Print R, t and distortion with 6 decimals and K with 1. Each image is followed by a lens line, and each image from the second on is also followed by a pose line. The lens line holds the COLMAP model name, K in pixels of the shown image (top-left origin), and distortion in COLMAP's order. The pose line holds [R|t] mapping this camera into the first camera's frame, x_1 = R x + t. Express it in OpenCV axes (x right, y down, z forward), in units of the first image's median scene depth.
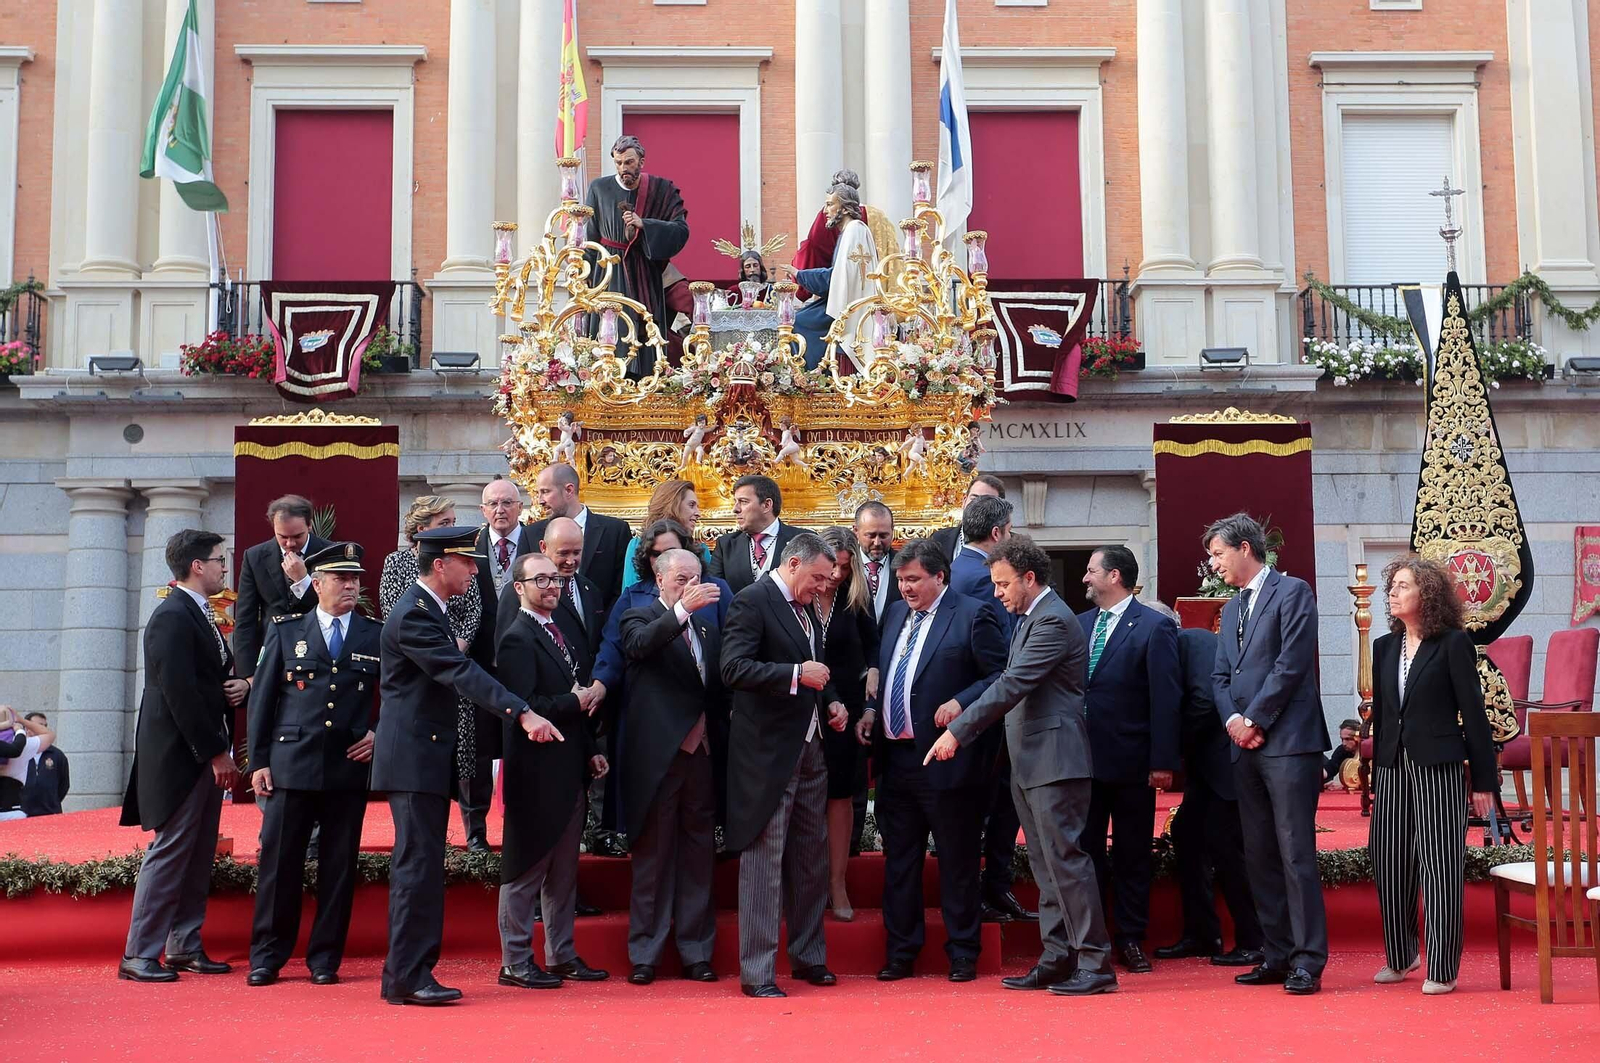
lens RADIAL K [[2049.7, 0, 860.0], [0, 2049.7, 512.2], [0, 0, 1]] dist [0.038112, 0.070636]
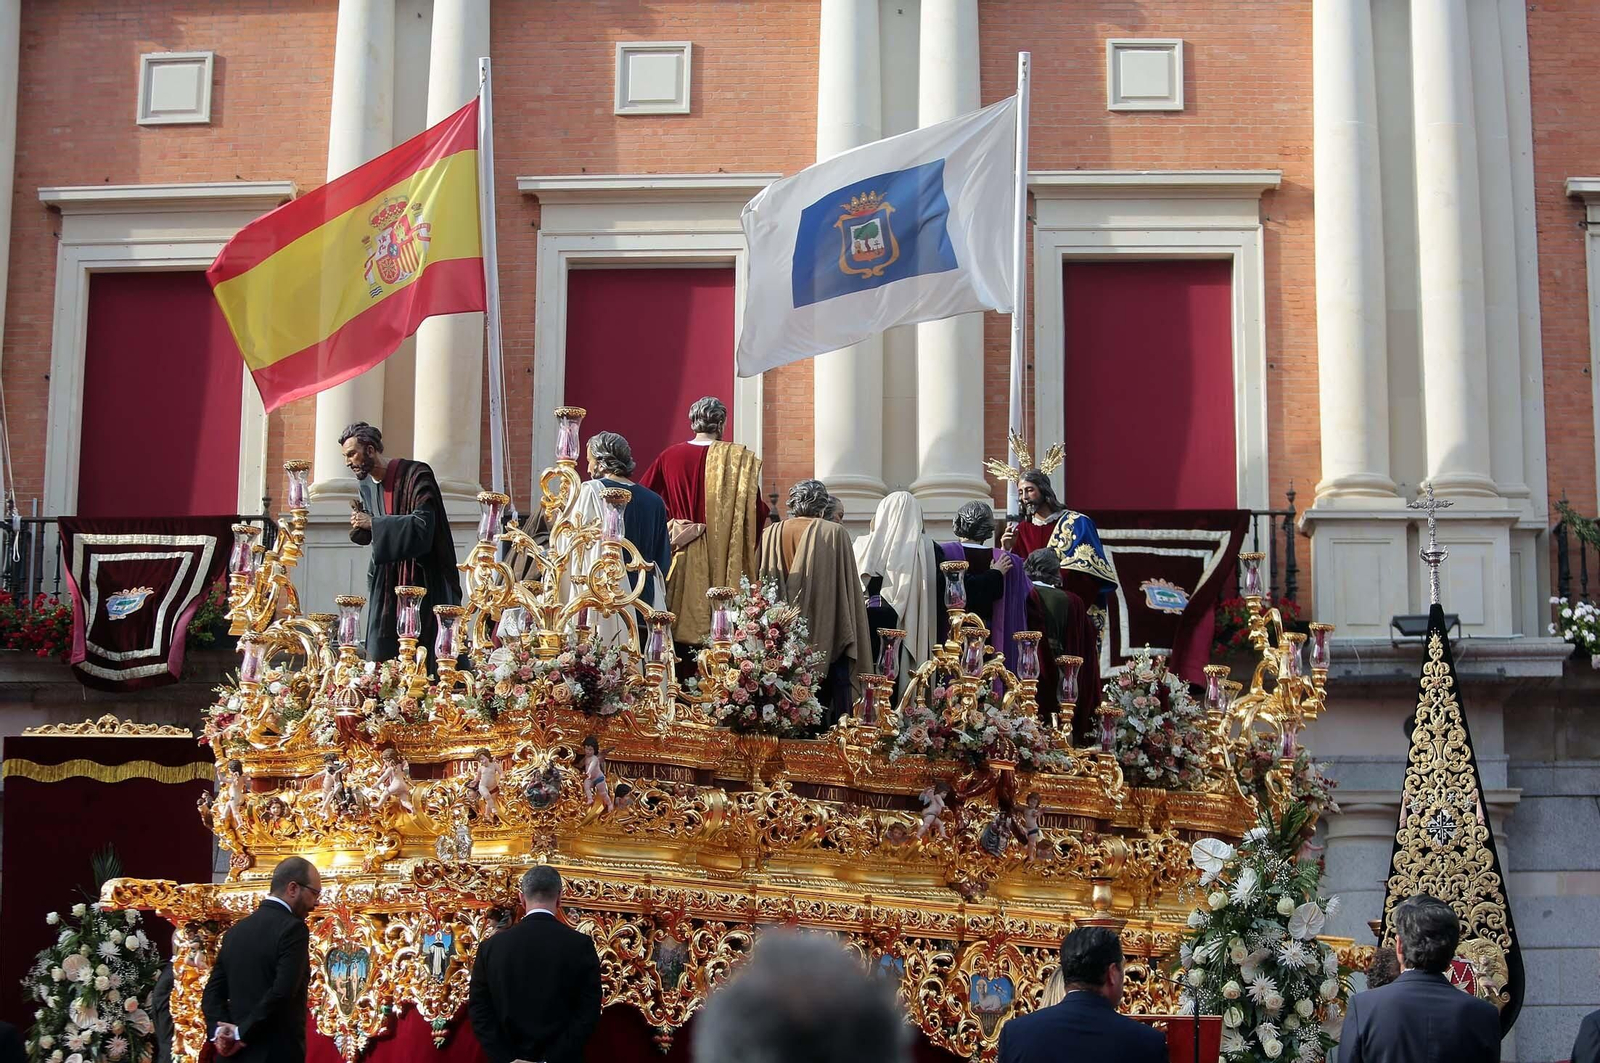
lens RADIAL K [[3569.2, 0, 874.8], [0, 3569.2, 562.2], [0, 0, 1]] dist [-0.330586, 0.556055]
pose [[0.996637, 0.000949, -0.081939, 0.092189], [-0.006040, 0.998063, -0.061915, -0.023474], [0.081721, 0.062202, 0.994712, -0.190709]]
